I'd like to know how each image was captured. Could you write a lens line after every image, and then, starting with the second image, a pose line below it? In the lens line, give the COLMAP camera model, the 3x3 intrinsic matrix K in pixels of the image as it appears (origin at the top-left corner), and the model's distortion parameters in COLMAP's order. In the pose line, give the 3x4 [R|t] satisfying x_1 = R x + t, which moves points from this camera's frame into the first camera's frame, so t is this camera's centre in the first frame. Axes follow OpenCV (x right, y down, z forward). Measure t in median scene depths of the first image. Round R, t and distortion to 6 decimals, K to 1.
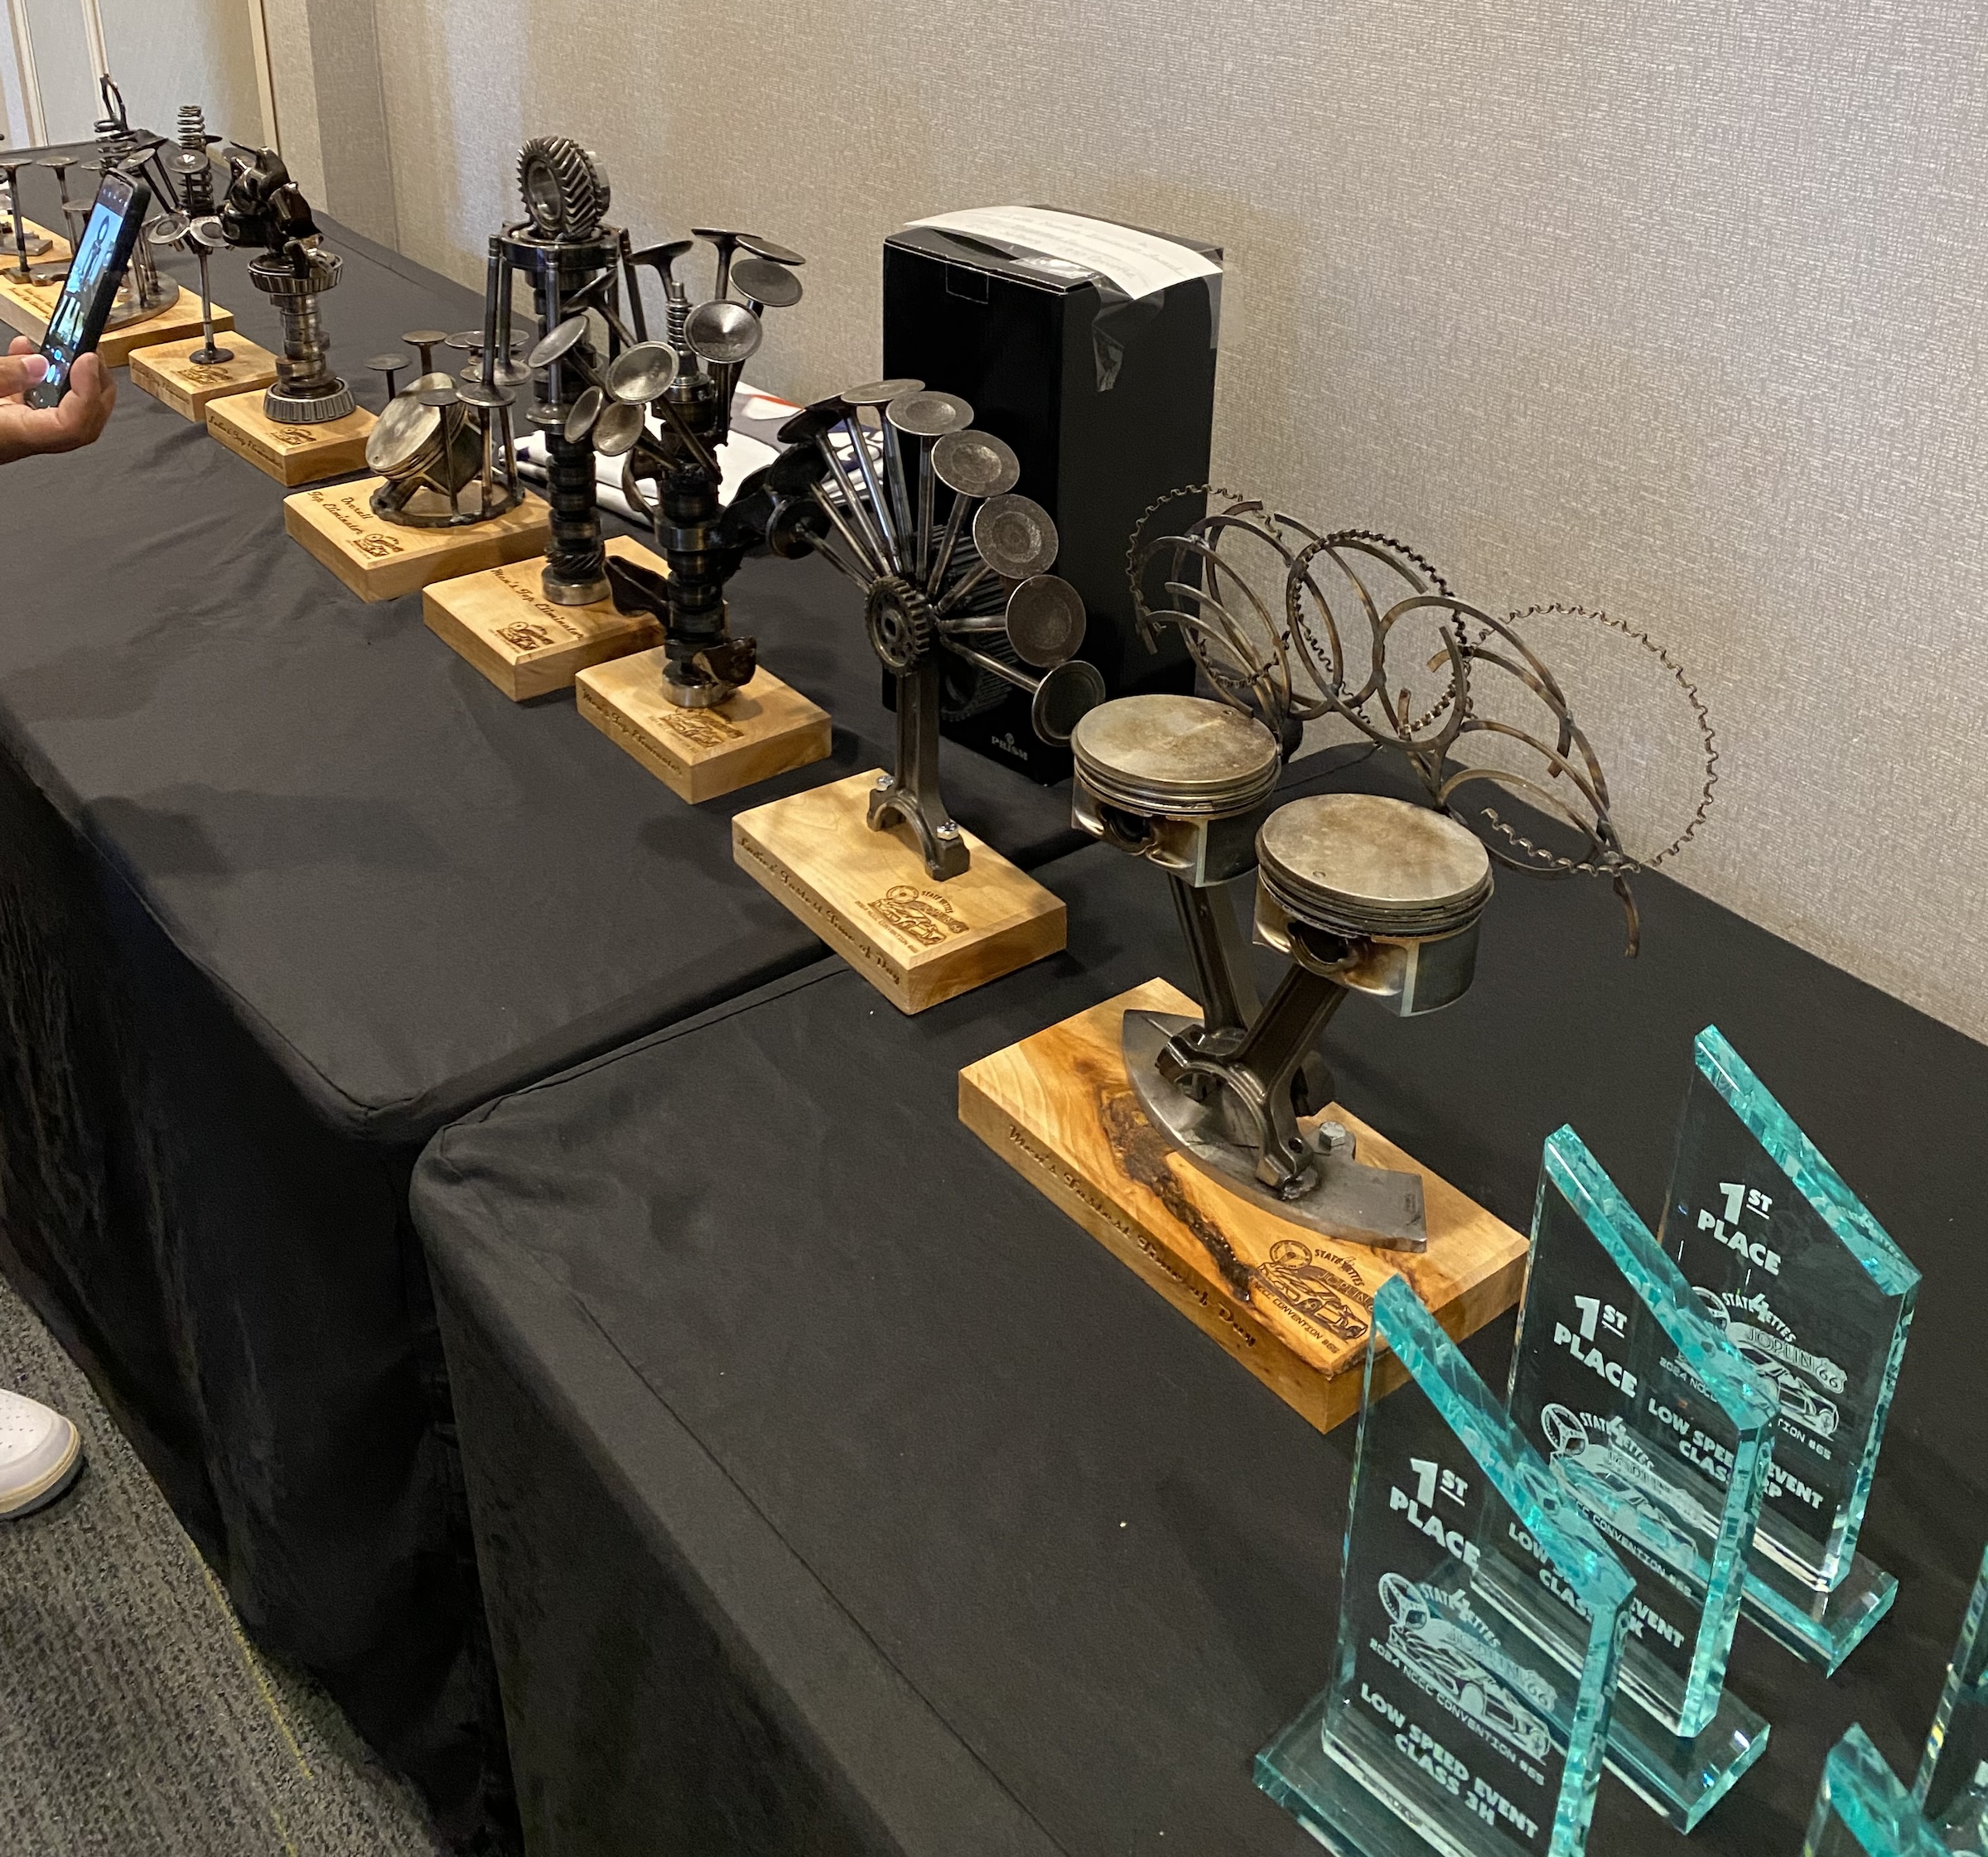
lens RADIAL K [[2401.0, 0, 994.0], [0, 2401.0, 928.5], [0, 0, 1]] dist [0.016302, 0.038904]
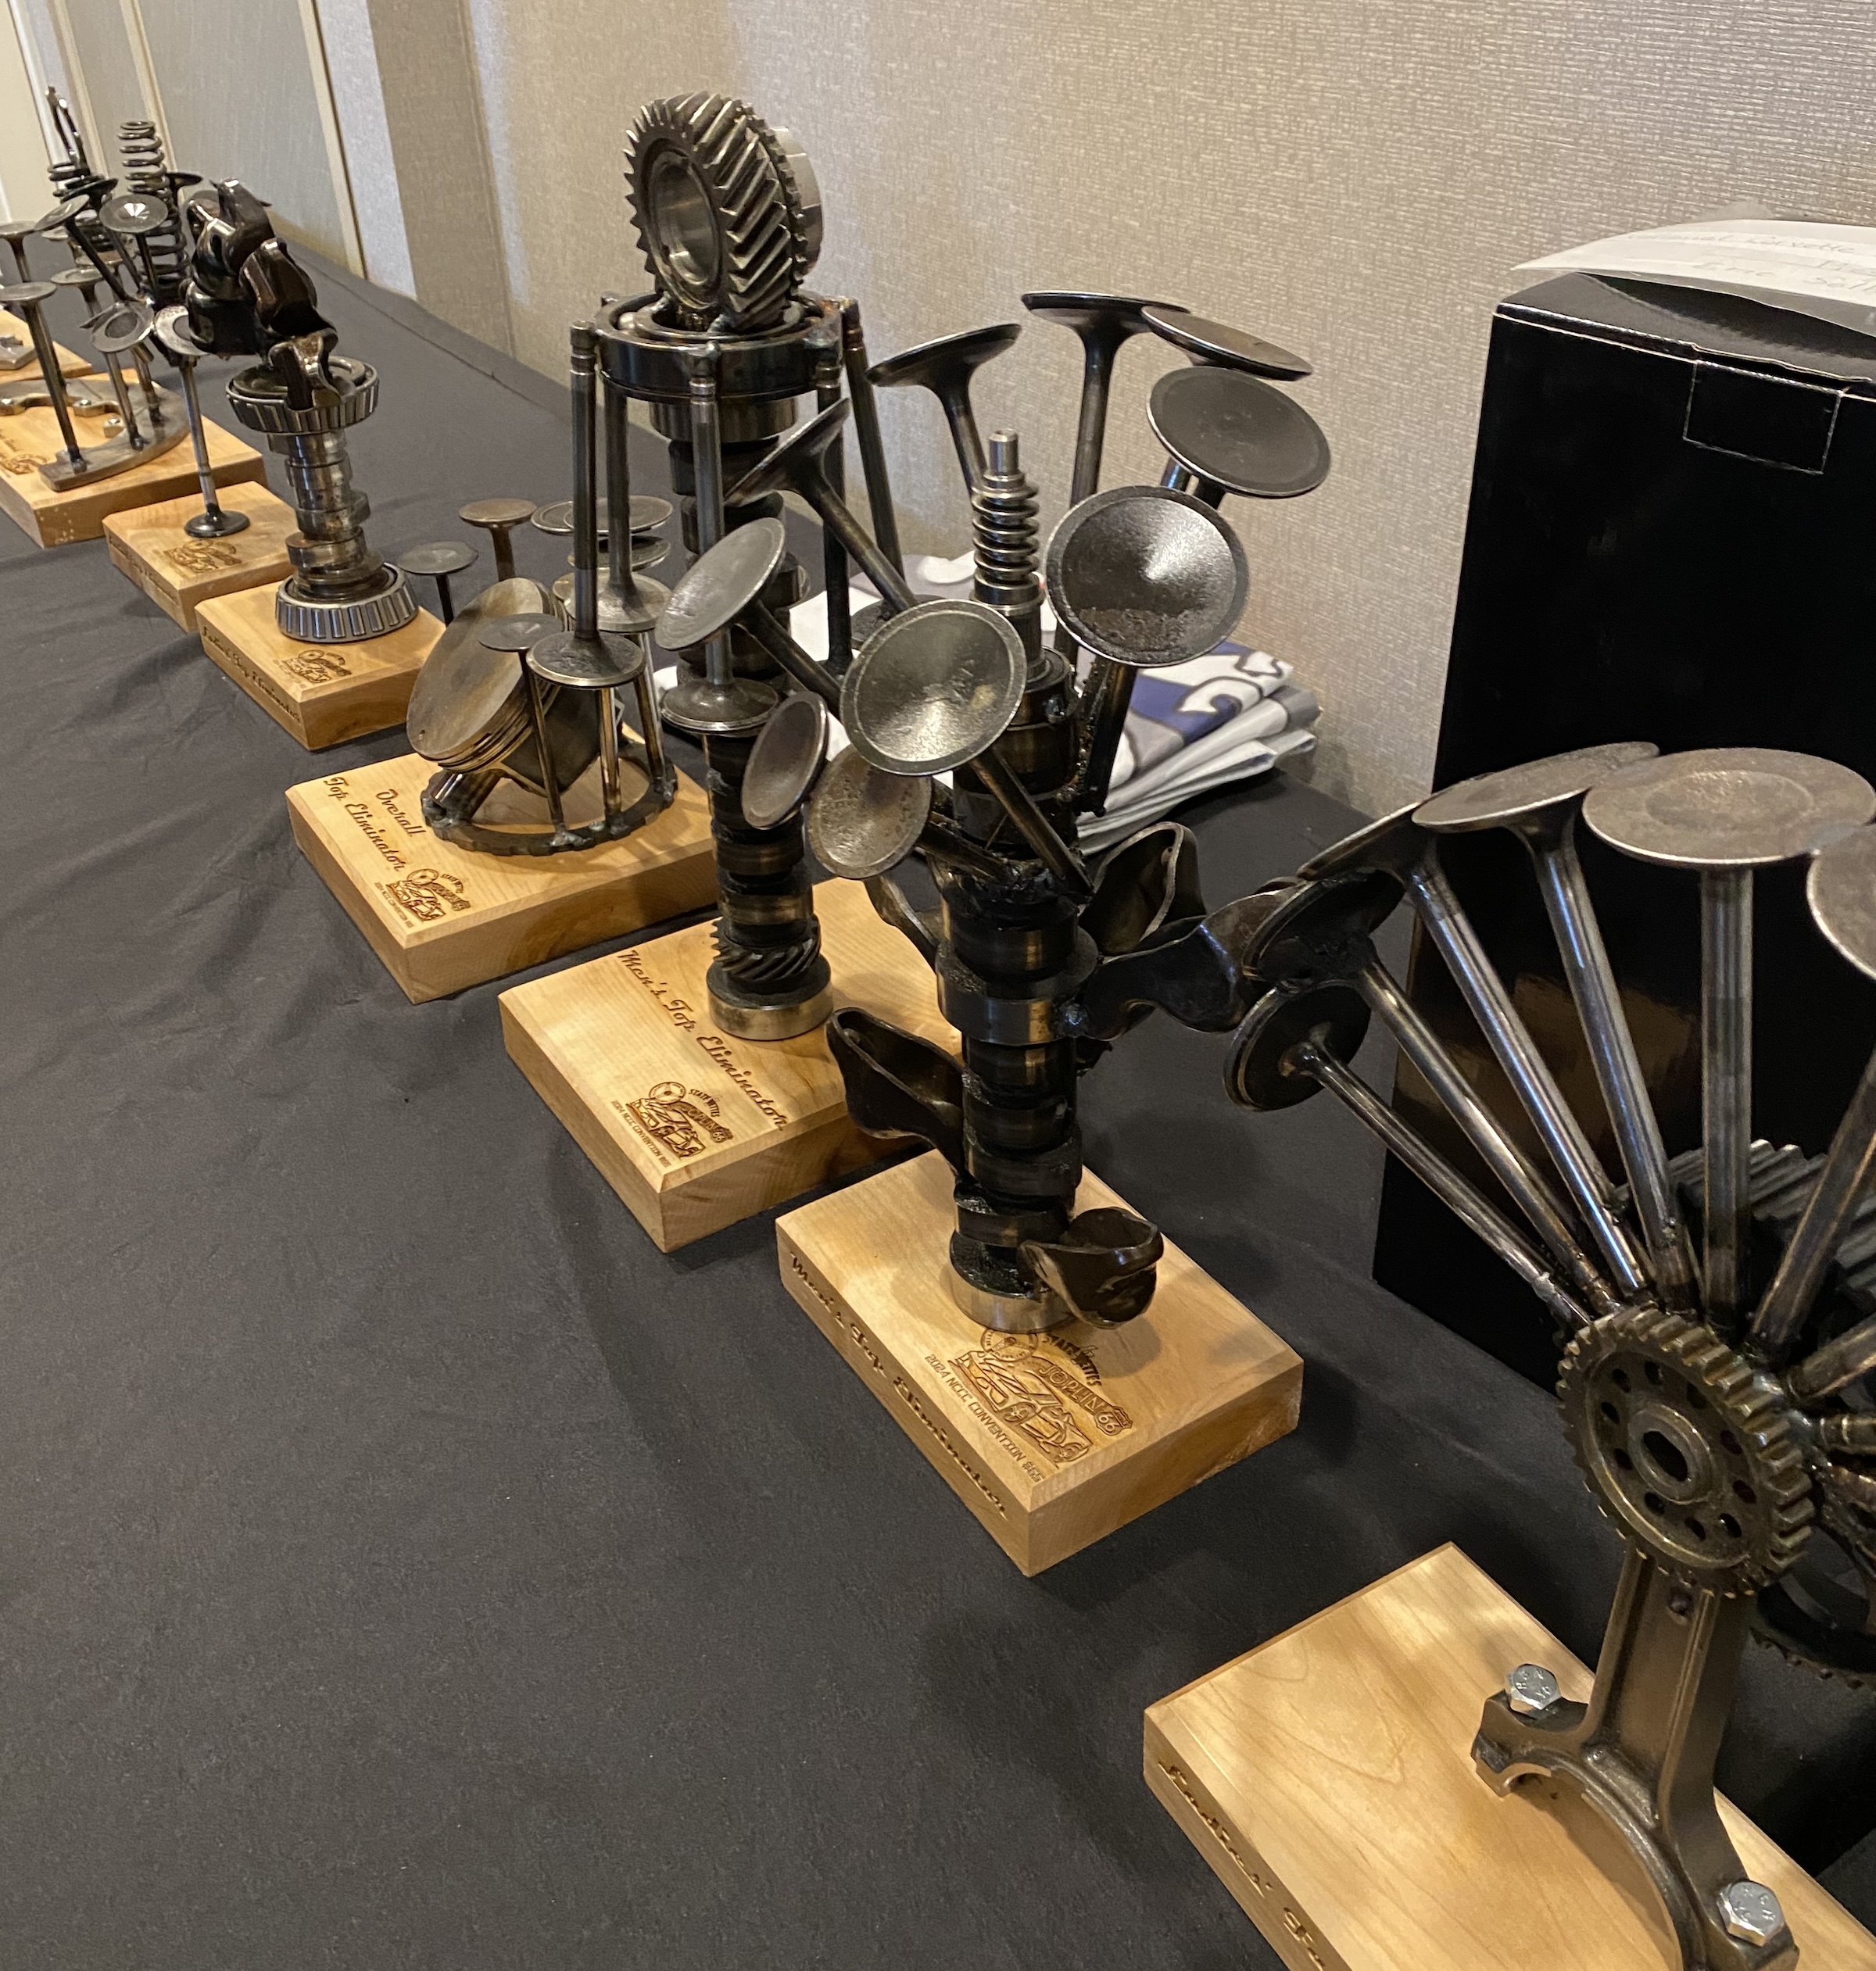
lens RADIAL K [[1956.1, 0, 998.5], [0, 1956.1, 1227.6], [0, 0, 1]] dist [0.076650, -0.096717]
pose [[0.998639, -0.001236, -0.052150, -0.104138], [0.009044, 0.988683, 0.149745, -0.167701], [0.051375, -0.150013, 0.987348, 0.585568]]
